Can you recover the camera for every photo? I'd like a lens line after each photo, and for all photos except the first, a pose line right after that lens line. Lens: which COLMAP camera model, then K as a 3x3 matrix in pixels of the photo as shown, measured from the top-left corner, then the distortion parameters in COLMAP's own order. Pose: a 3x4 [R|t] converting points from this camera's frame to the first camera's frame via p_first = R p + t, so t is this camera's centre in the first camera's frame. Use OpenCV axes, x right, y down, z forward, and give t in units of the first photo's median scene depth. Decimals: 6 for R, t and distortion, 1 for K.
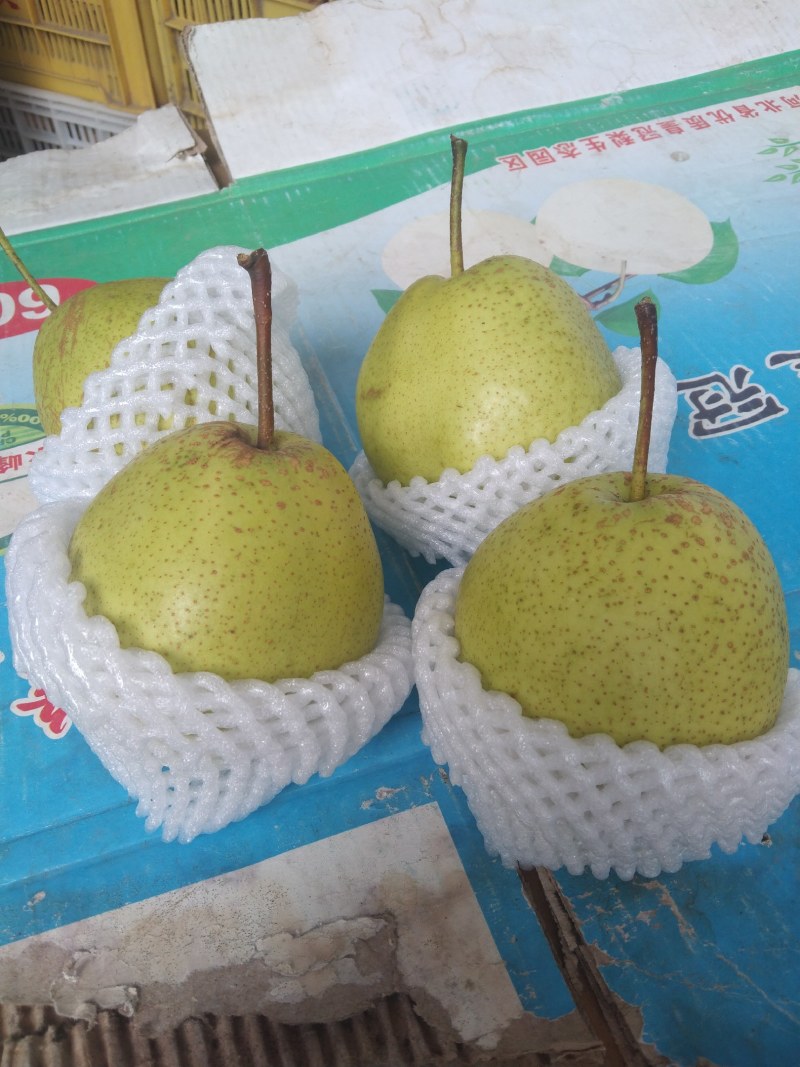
lens RADIAL K [[839.5, 0, 404.9], [0, 839.5, 506.9], [0, 0, 1]] dist [0.077925, -0.184012]
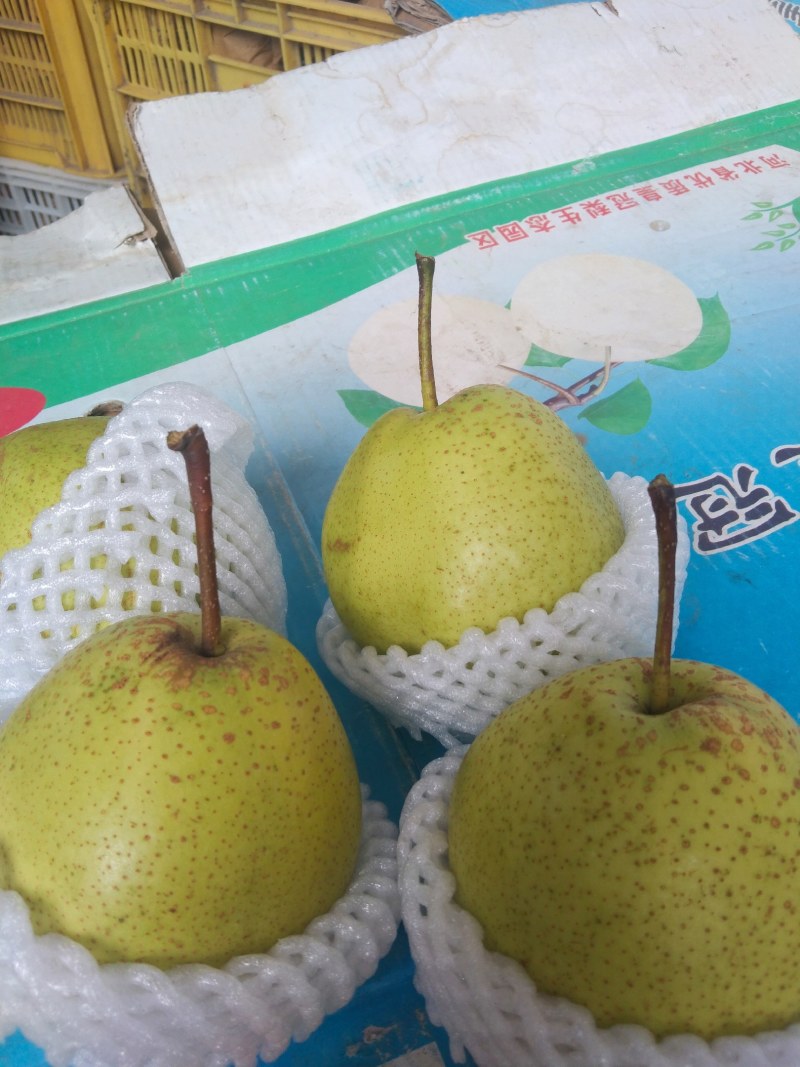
lens RADIAL K [[841.8, 0, 402.8], [0, 841.8, 515.8], [0, 0, 1]] dist [0.107865, -0.256459]
pose [[0.998770, -0.045631, 0.019424, 0.011712], [0.046244, 0.998404, -0.032412, -0.142686], [-0.017914, 0.033270, 0.999286, 0.129543]]
